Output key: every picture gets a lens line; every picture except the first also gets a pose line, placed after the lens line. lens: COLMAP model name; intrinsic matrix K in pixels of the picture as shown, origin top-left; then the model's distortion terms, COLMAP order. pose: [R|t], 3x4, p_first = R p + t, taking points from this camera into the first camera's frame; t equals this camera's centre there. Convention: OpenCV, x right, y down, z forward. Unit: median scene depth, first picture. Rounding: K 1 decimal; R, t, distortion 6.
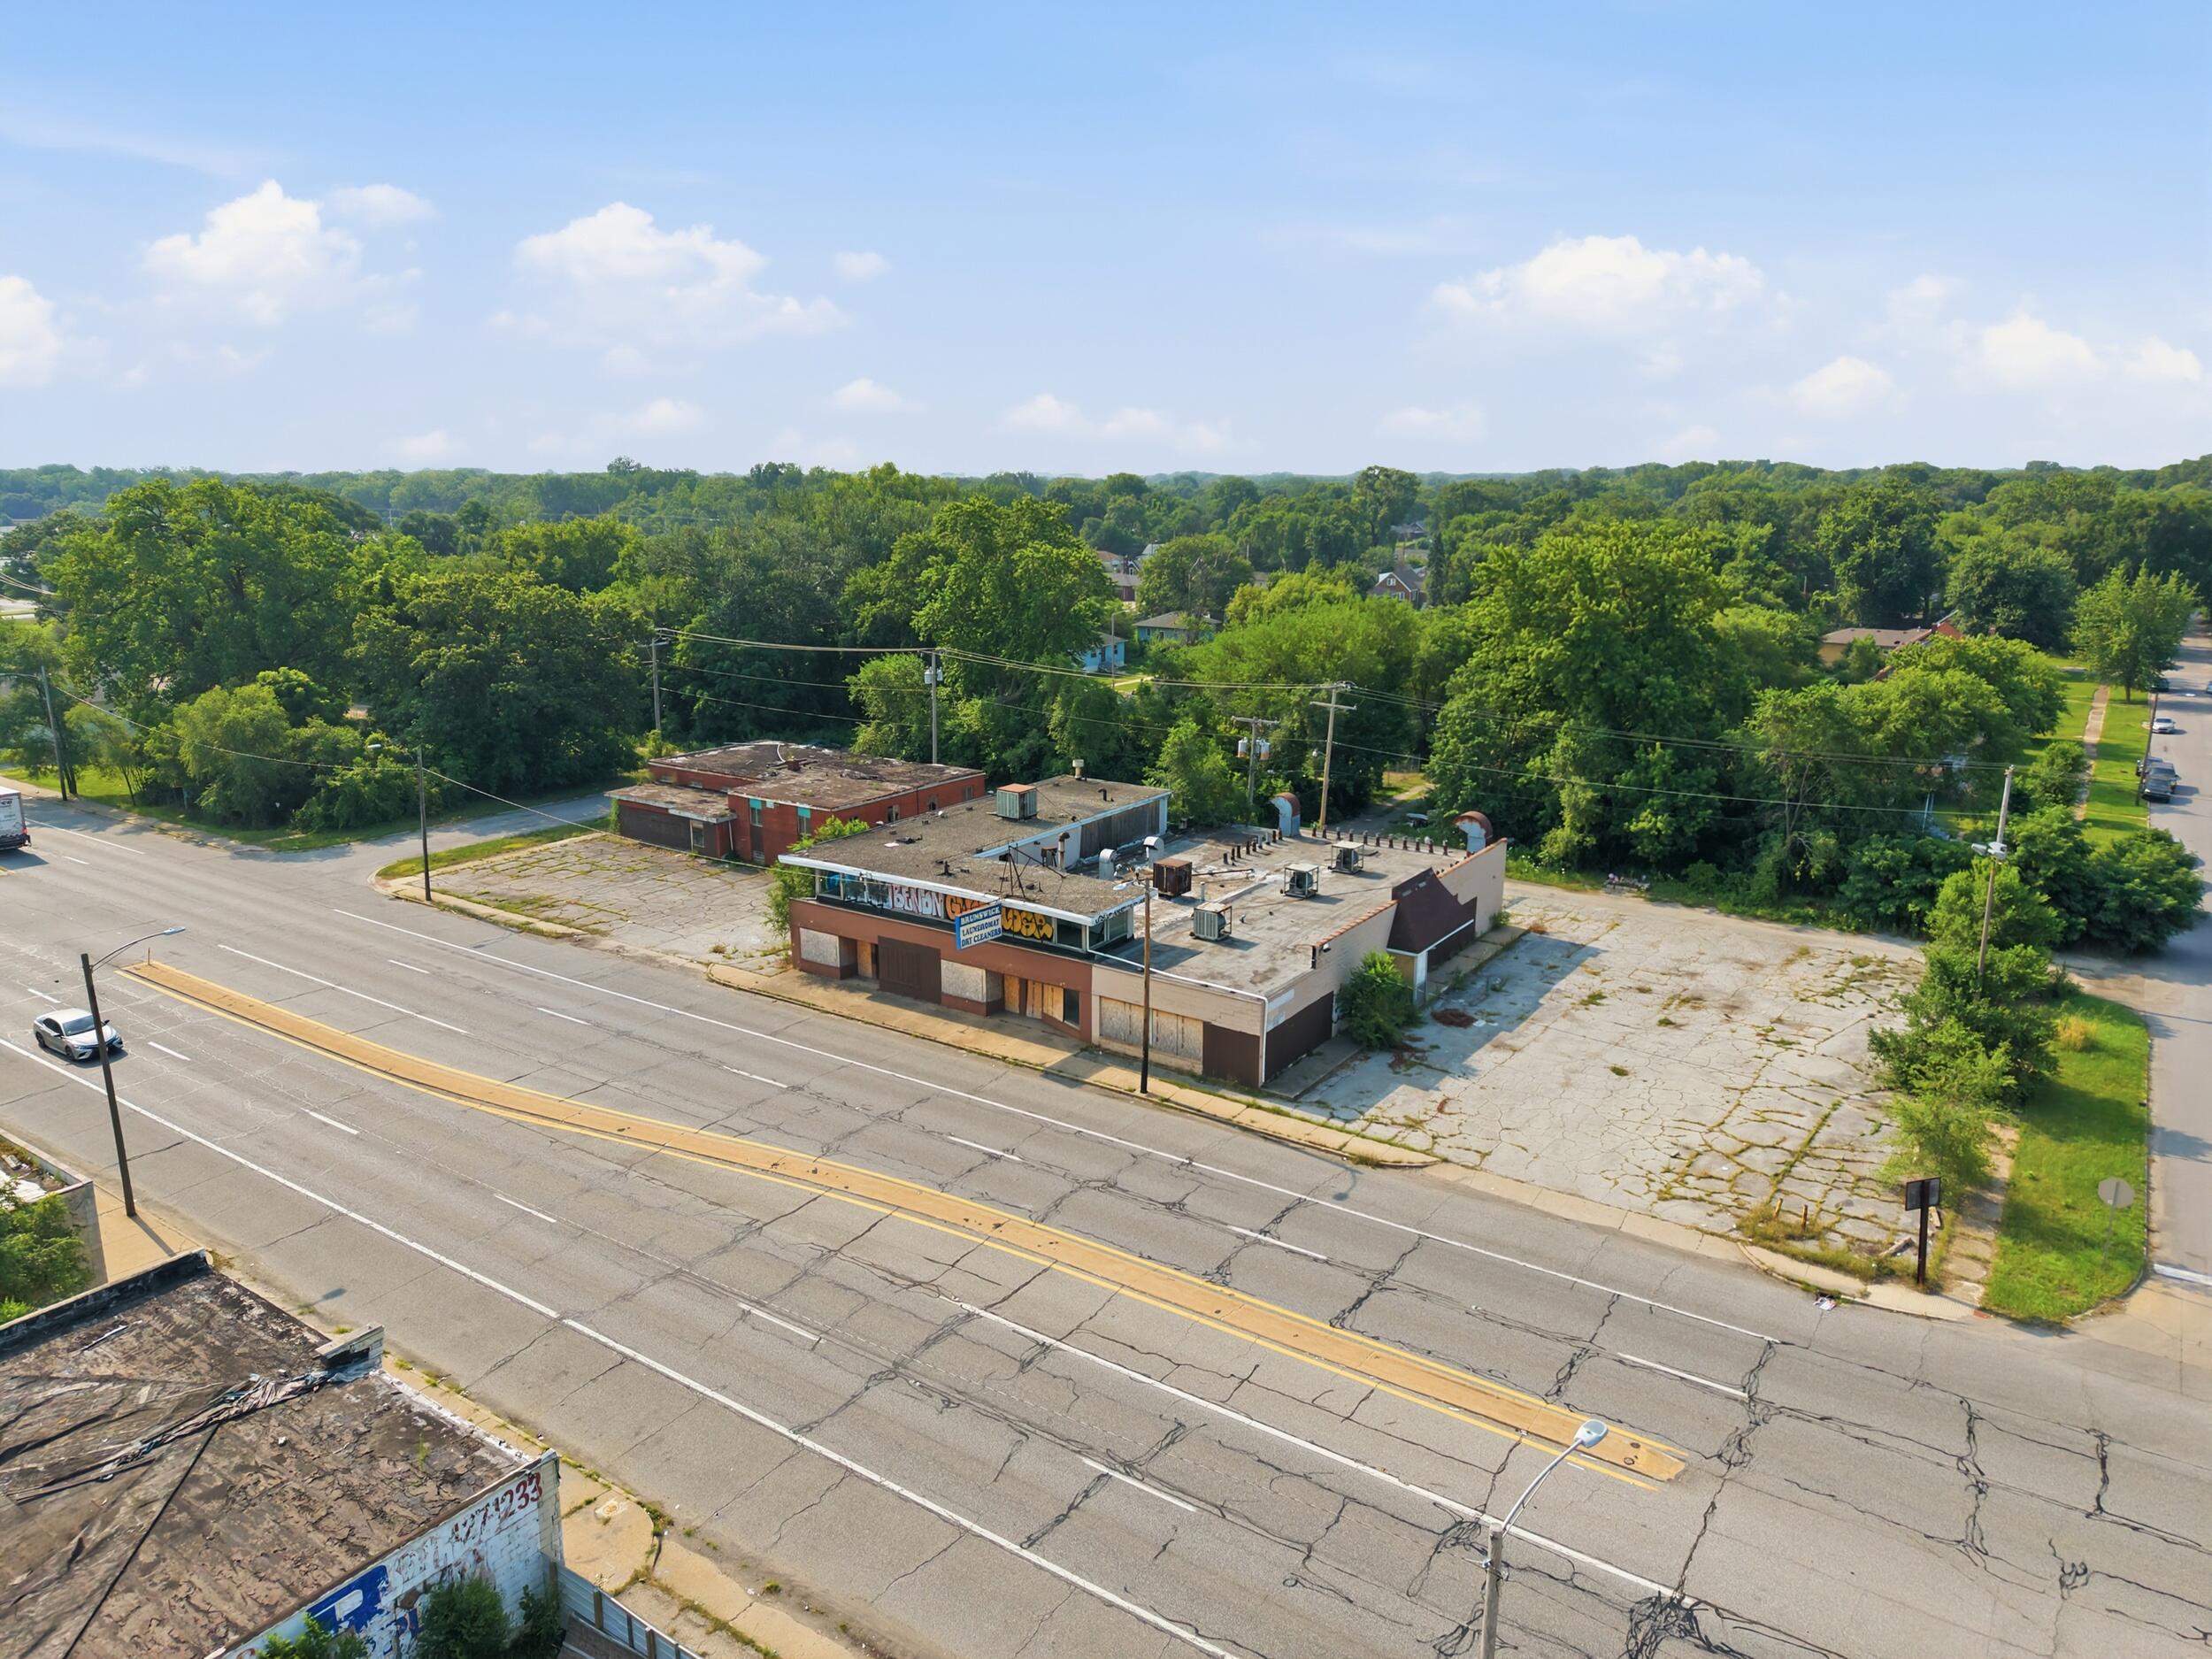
lens RADIAL K [[1474.3, 0, 1112.1], [0, 1474.3, 828.7], [0, 0, 1]] dist [0.032997, -0.037205]
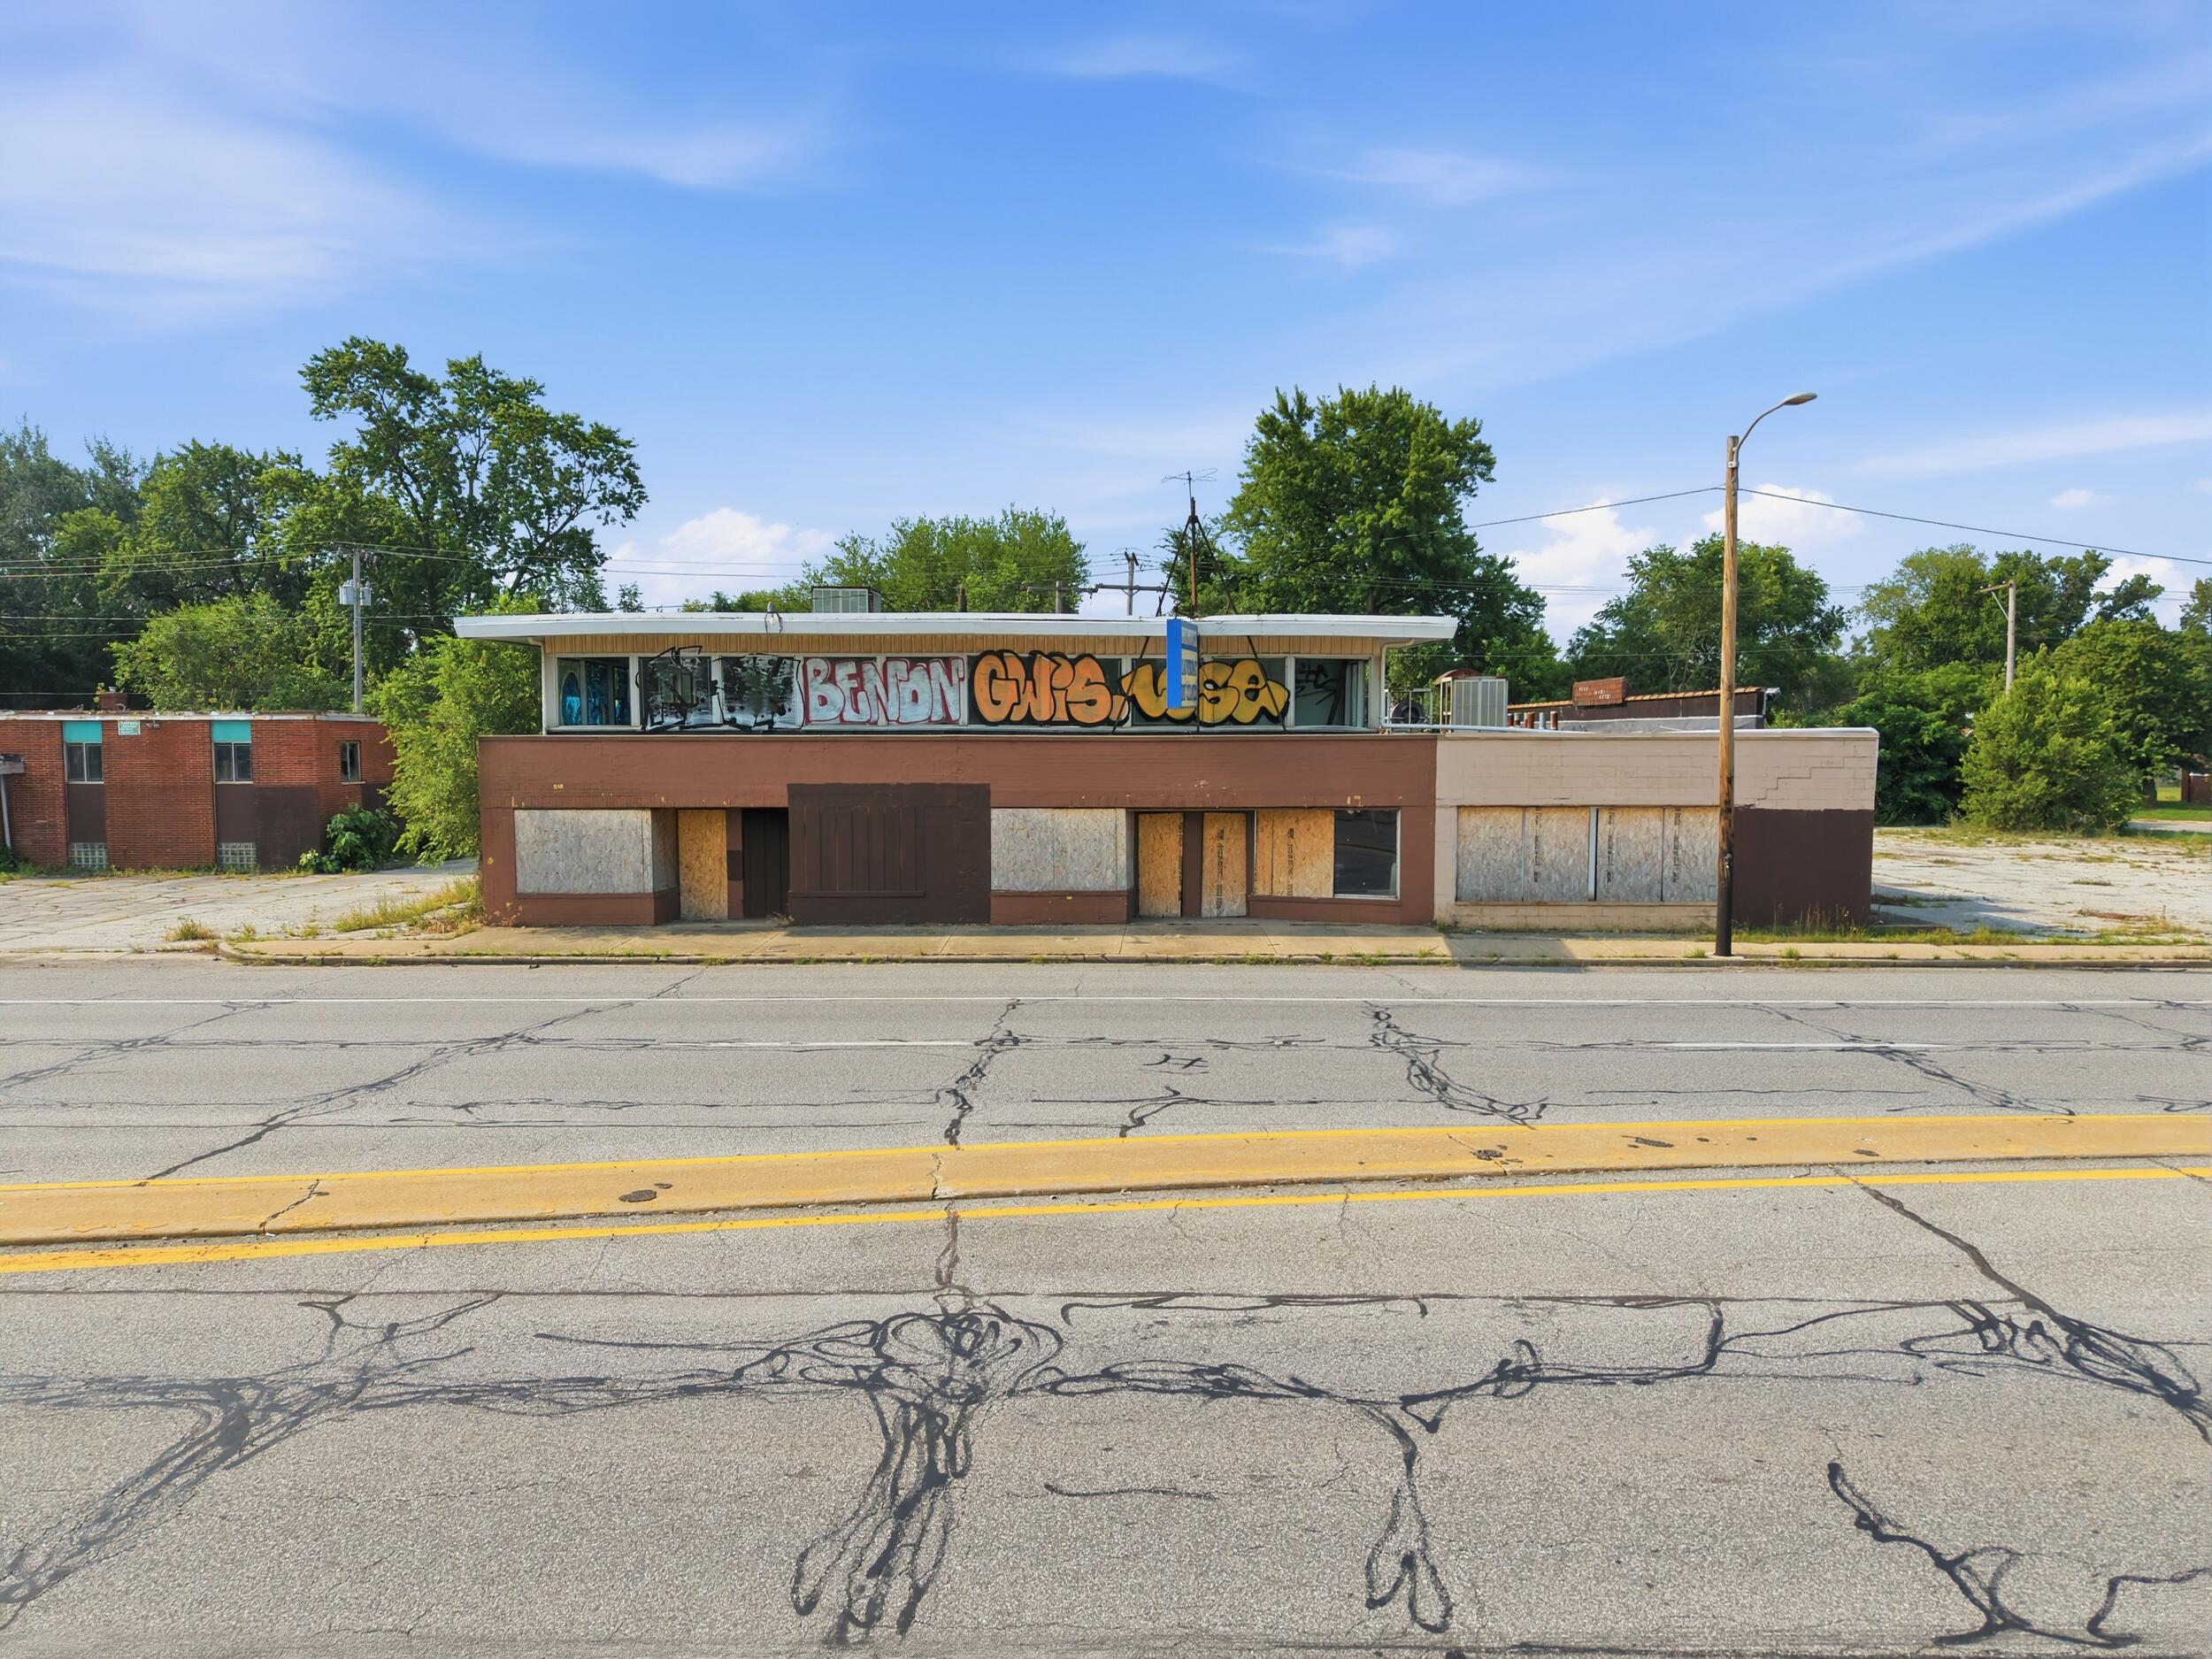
lens RADIAL K [[1474.3, 0, 1102.1], [0, 1474.3, 847.6], [0, 0, 1]] dist [0.032997, -0.037205]
pose [[0.834739, -0.045040, 0.548801, -0.309420], [0.130323, 0.984493, -0.117427, 0.147928], [-0.535002, 0.169542, 0.827664, 0.620178]]
